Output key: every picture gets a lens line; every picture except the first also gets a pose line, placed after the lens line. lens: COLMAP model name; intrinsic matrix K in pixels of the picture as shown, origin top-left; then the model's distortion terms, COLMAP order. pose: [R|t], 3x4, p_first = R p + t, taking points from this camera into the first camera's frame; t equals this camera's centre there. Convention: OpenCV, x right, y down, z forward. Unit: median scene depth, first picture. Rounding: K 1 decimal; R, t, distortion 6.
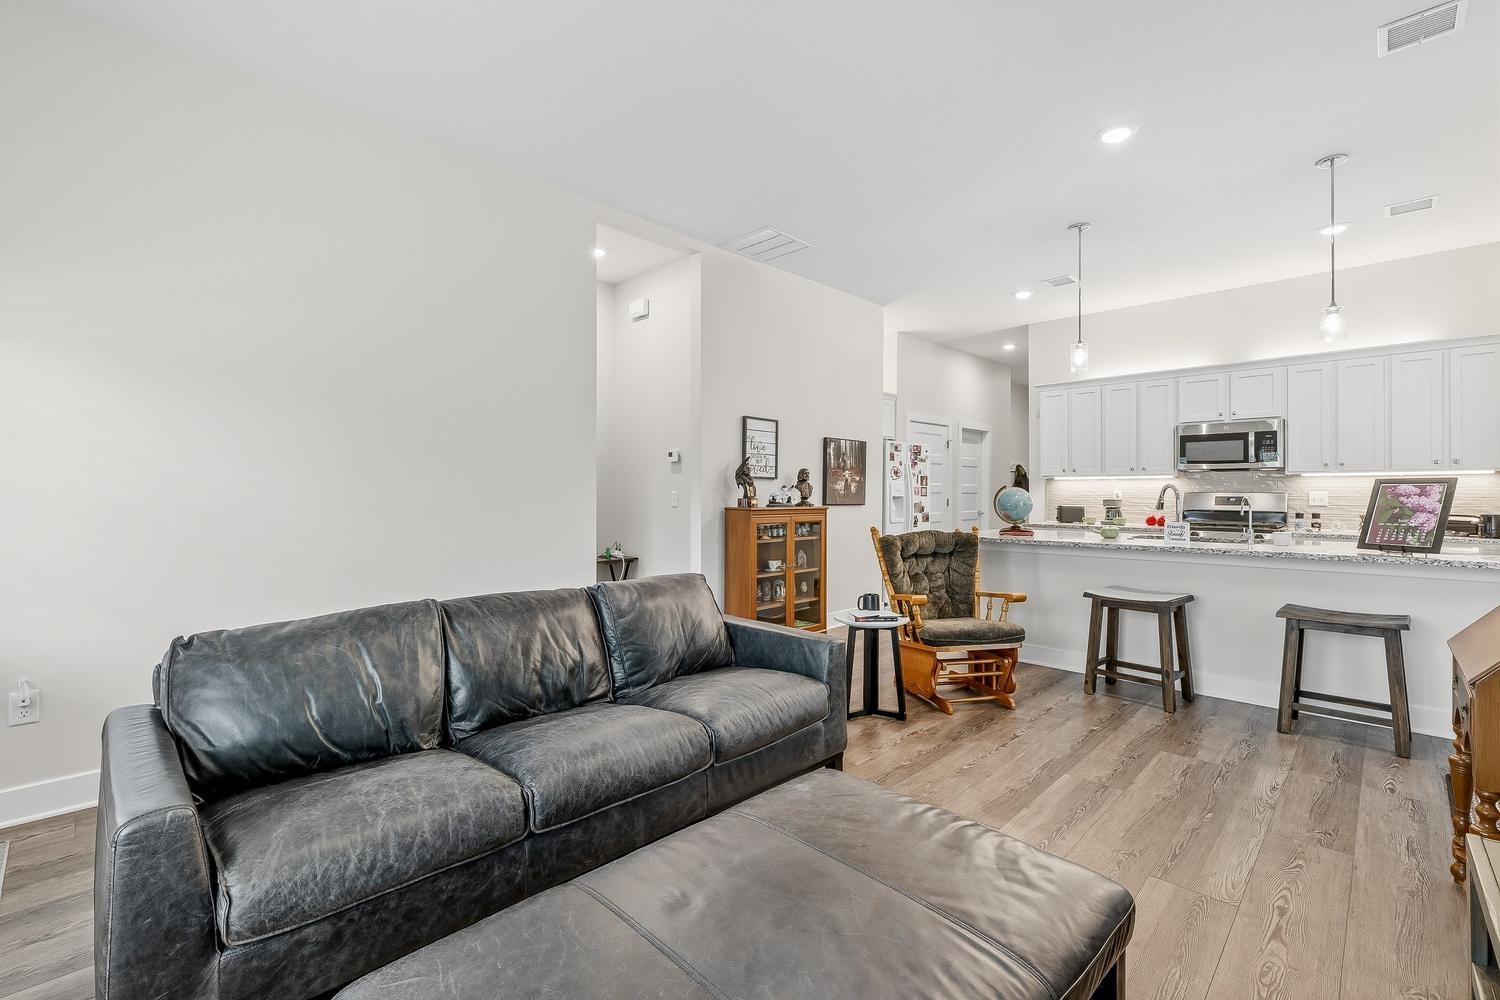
lens RADIAL K [[660.7, 0, 752.0], [0, 660.7, 499.6], [0, 0, 1]] dist [0.001126, 0.000719]
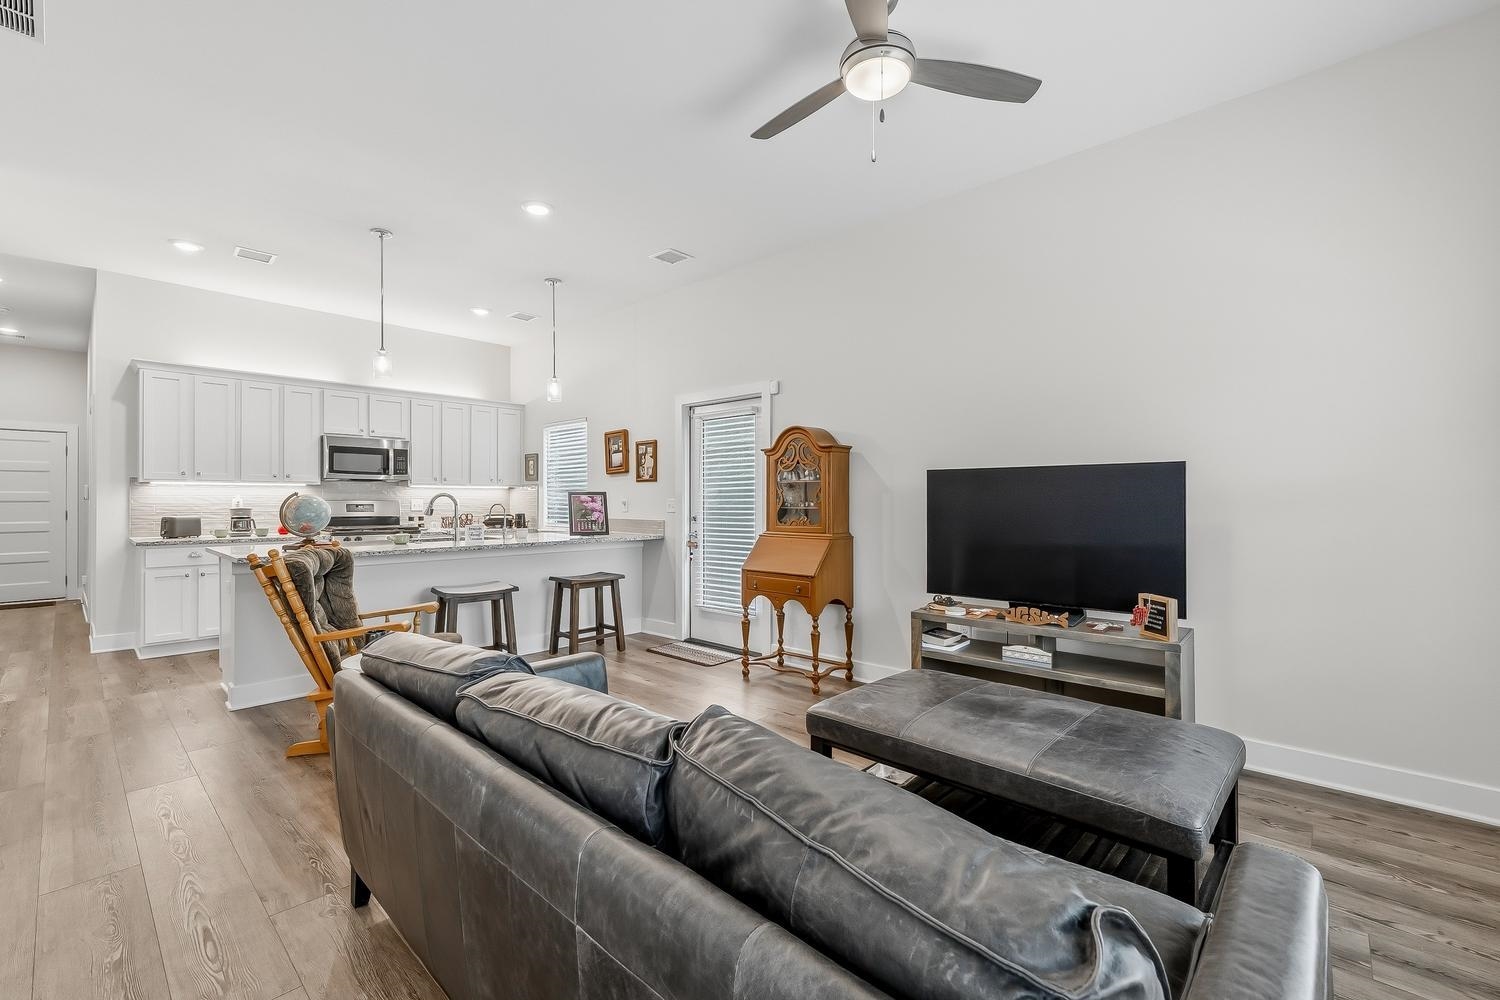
lens RADIAL K [[614.2, 0, 740.2], [0, 614.2, 501.9], [0, 0, 1]] dist [0.001542, 0.000604]
pose [[-0.021793, -0.004518, 0.999752, -0.338362], [0.012296, 0.999913, 0.004786, -0.005253], [-0.999687, 0.012398, -0.021736, 0.378974]]
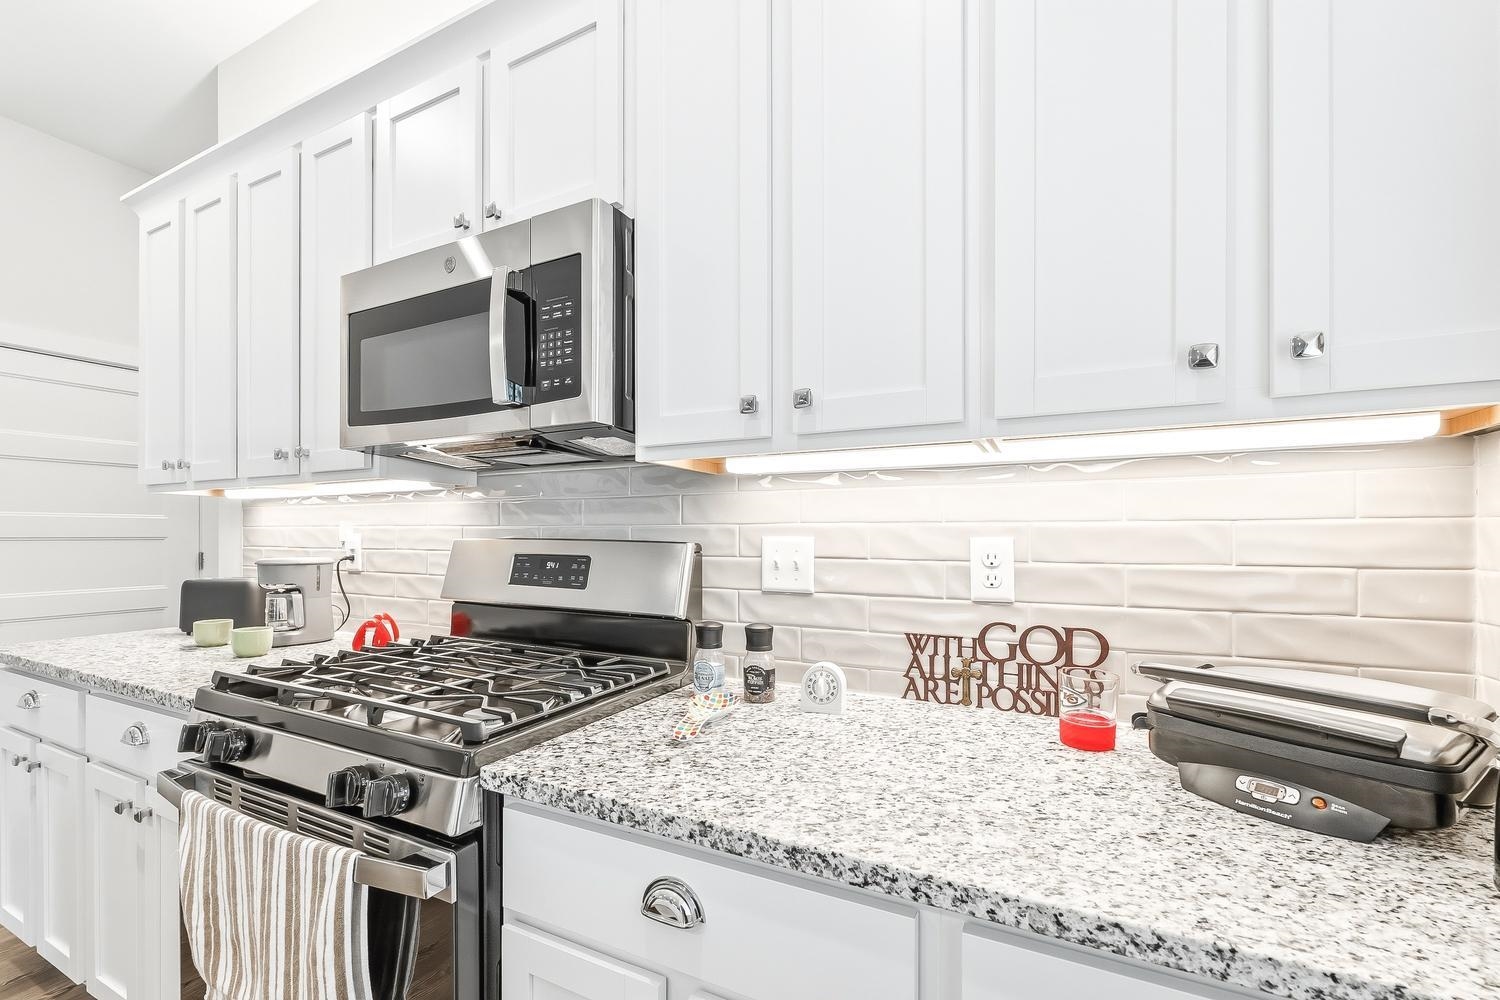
lens RADIAL K [[614.2, 0, 748.0], [0, 614.2, 541.1], [0, 0, 1]] dist [0.001542, 0.000604]
pose [[0.959023, 0.002042, 0.283319, 0.738279], [0.000376, 0.999964, -0.008479, -0.008338], [-0.283327, 0.008238, 0.958988, 0.739091]]
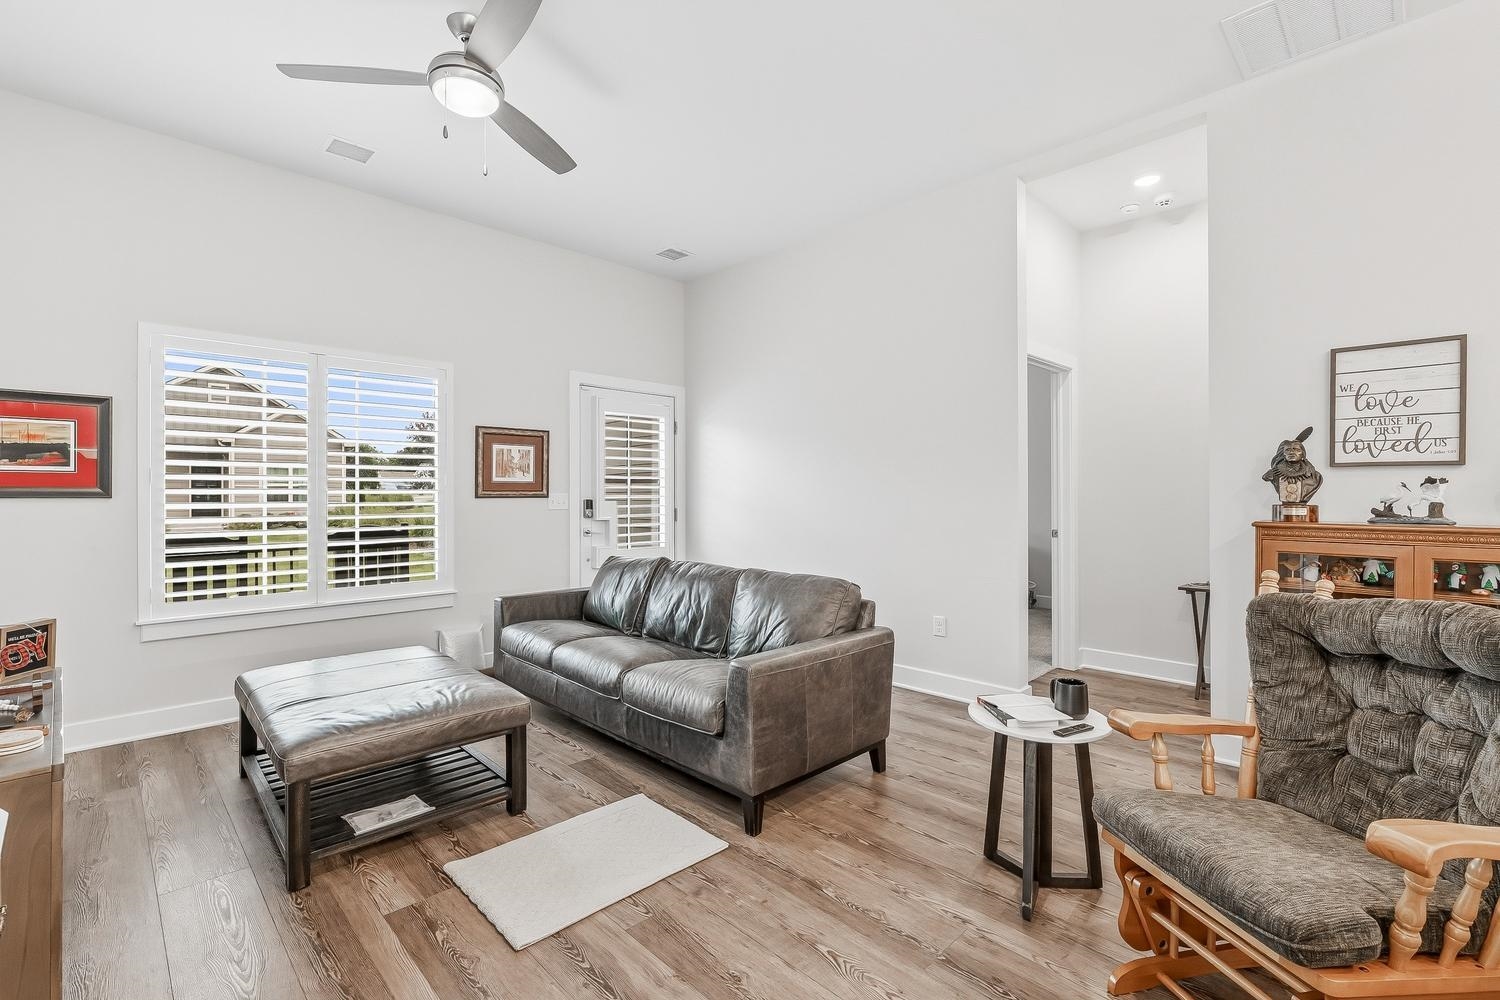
lens RADIAL K [[660.7, 0, 738.8], [0, 660.7, 495.4], [0, 0, 1]] dist [0.001126, 0.000719]
pose [[-0.025483, -0.000731, -0.999675, 0.471153], [-0.008757, 0.999962, -0.000508, -0.004488], [0.999637, 0.008741, -0.025489, 0.472089]]
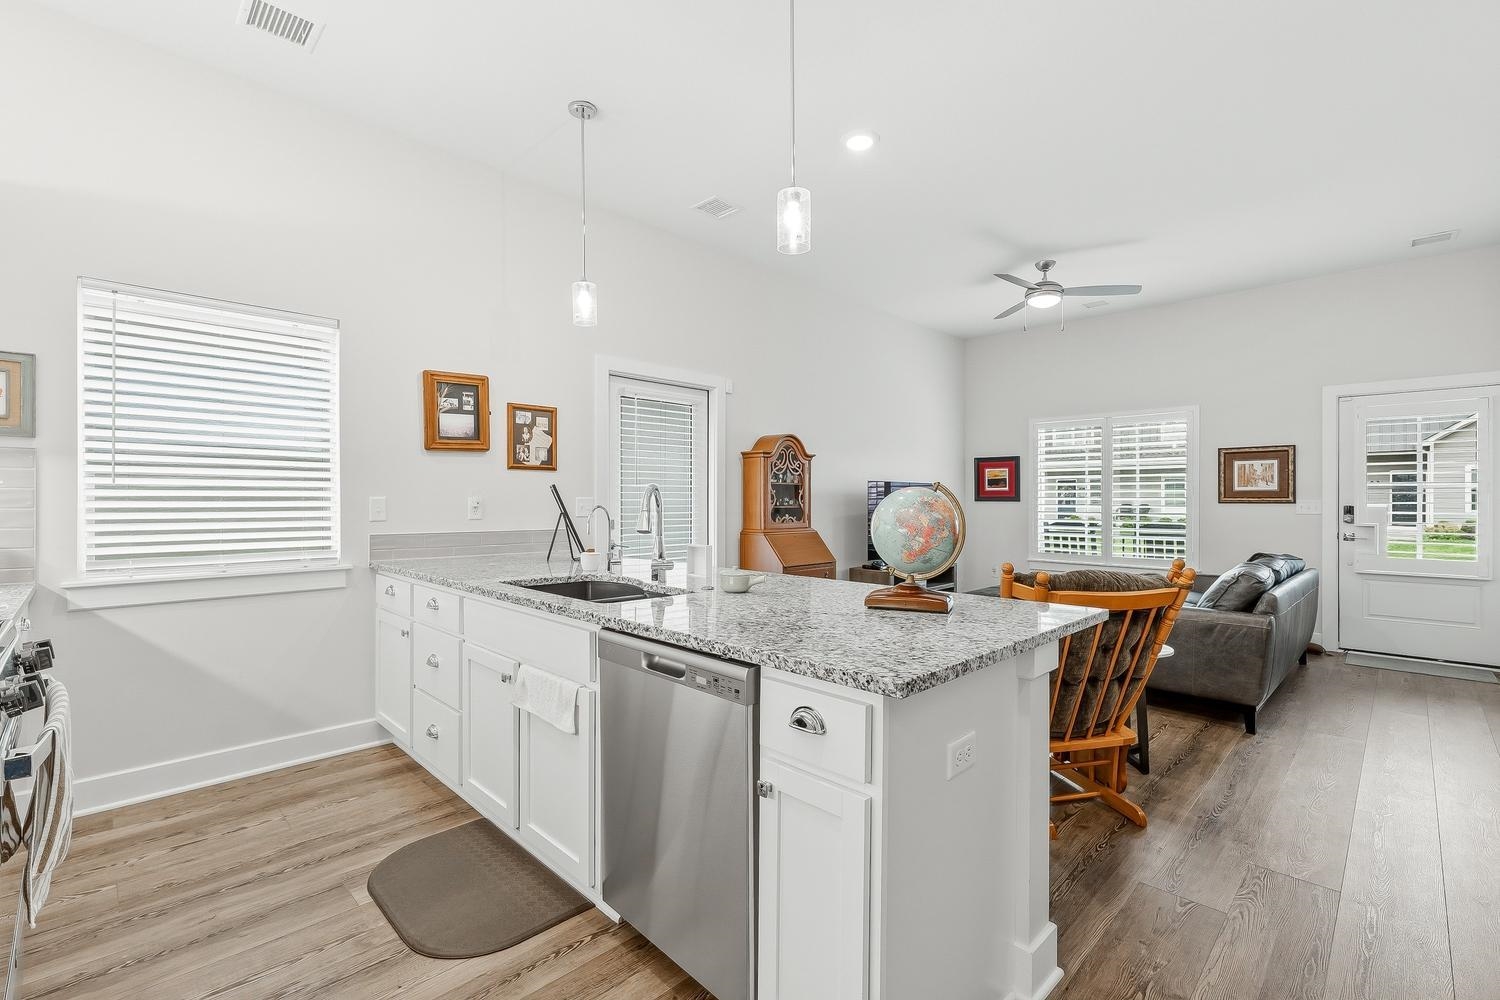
lens RADIAL K [[660.7, 0, 754.1], [0, 660.7, 496.7], [0, 0, 1]] dist [0.001126, 0.000719]
pose [[-0.999842, -0.004058, 0.017315, 0.405857], [-0.003934, 0.999966, 0.007187, -0.013354], [-0.017344, 0.007118, -0.999824, 1.164906]]
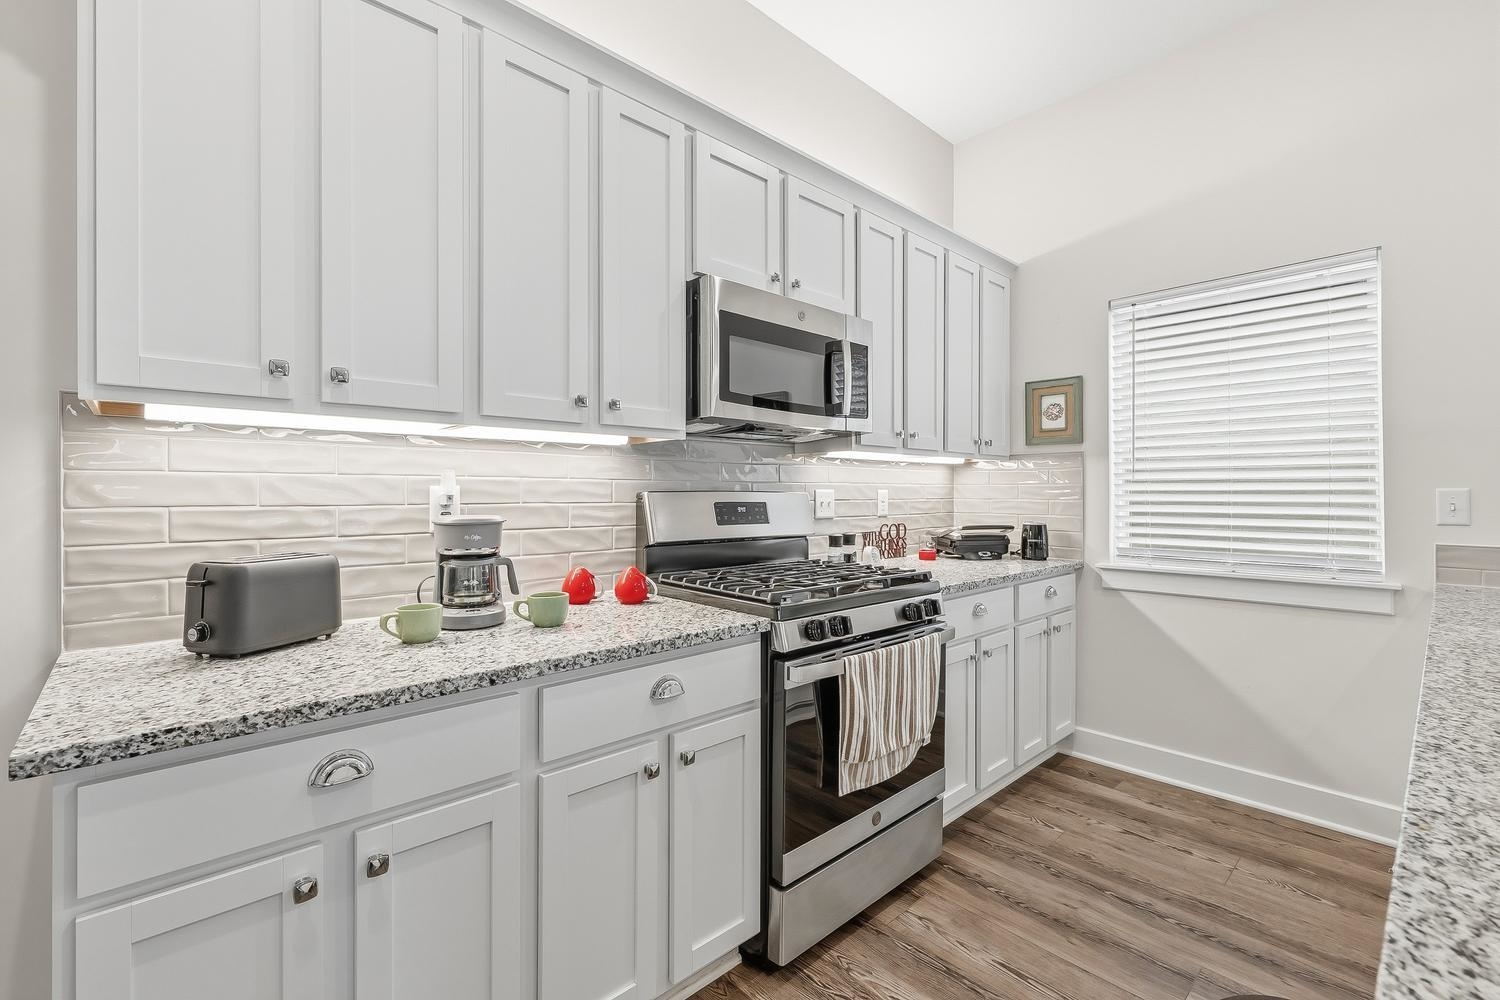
lens RADIAL K [[660.7, 0, 757.0], [0, 660.7, 493.4], [0, 0, 1]] dist [0.001126, 0.000719]
pose [[0.056803, -0.003397, 0.998380, 0.339880], [0.012252, 0.999921, 0.002705, -0.010971], [-0.998310, 0.012078, 0.056841, 0.976924]]
